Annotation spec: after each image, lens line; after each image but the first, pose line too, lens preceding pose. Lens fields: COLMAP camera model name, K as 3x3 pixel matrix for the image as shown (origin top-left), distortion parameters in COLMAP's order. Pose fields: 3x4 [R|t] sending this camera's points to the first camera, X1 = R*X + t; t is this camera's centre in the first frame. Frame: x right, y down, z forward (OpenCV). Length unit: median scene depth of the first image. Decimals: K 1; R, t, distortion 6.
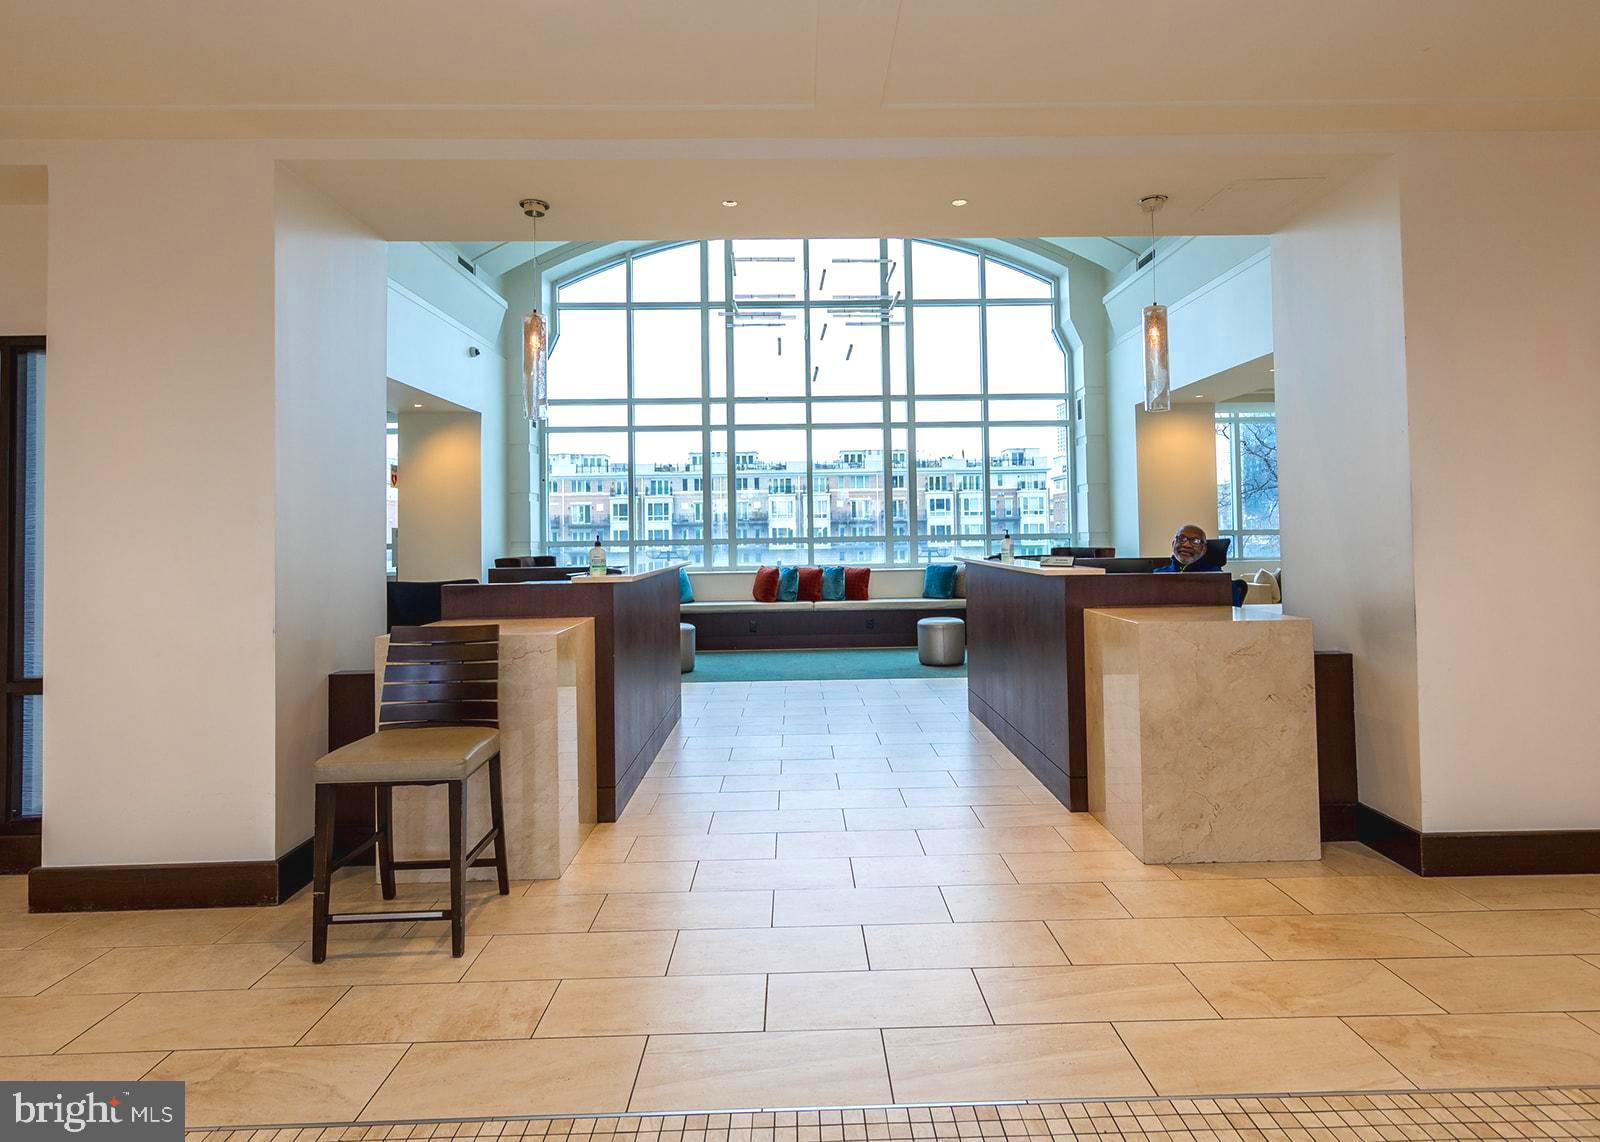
lens RADIAL K [[803.1, 0, 817.3], [0, 803.1, 576.2], [0, 0, 1]] dist [-0.000242, -0.000055]
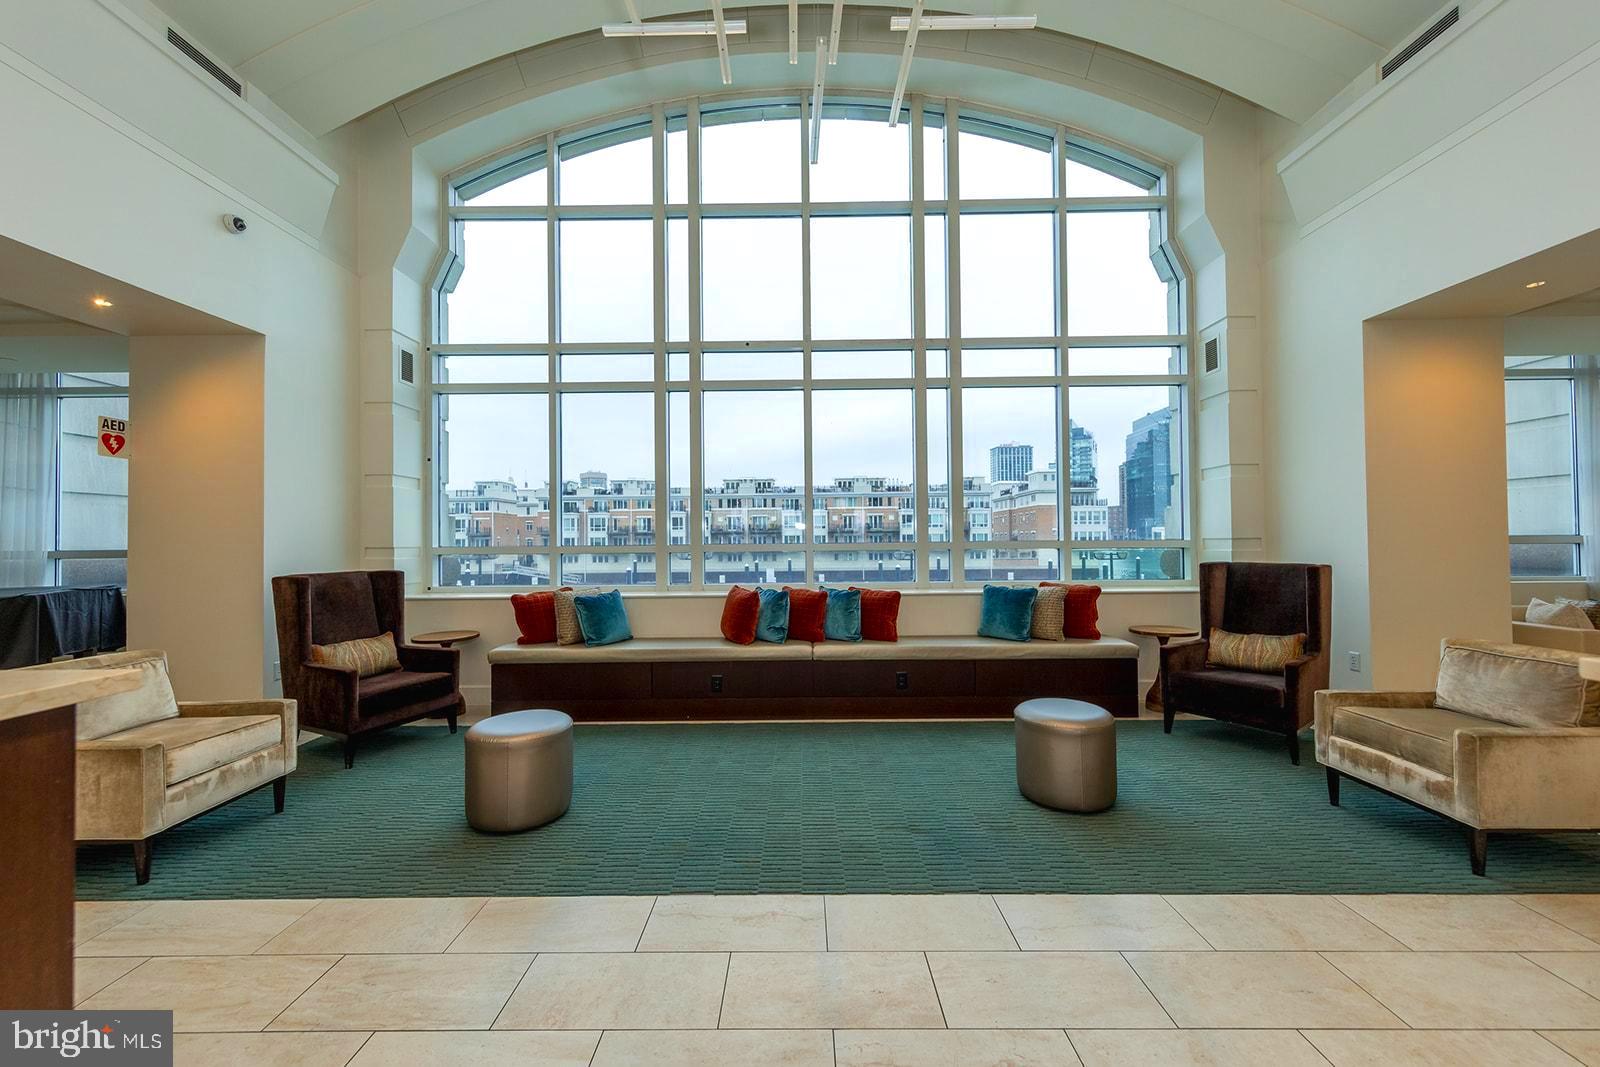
lens RADIAL K [[599.1, 0, 800.0], [0, 599.1, 533.5], [0, 0, 1]] dist [-0.000523, -0.000060]
pose [[0.999542, 0.005497, -0.029775, -0.000682], [-0.007389, 0.997935, -0.063800, -0.024571], [0.029363, 0.063991, 0.997518, 0.499809]]
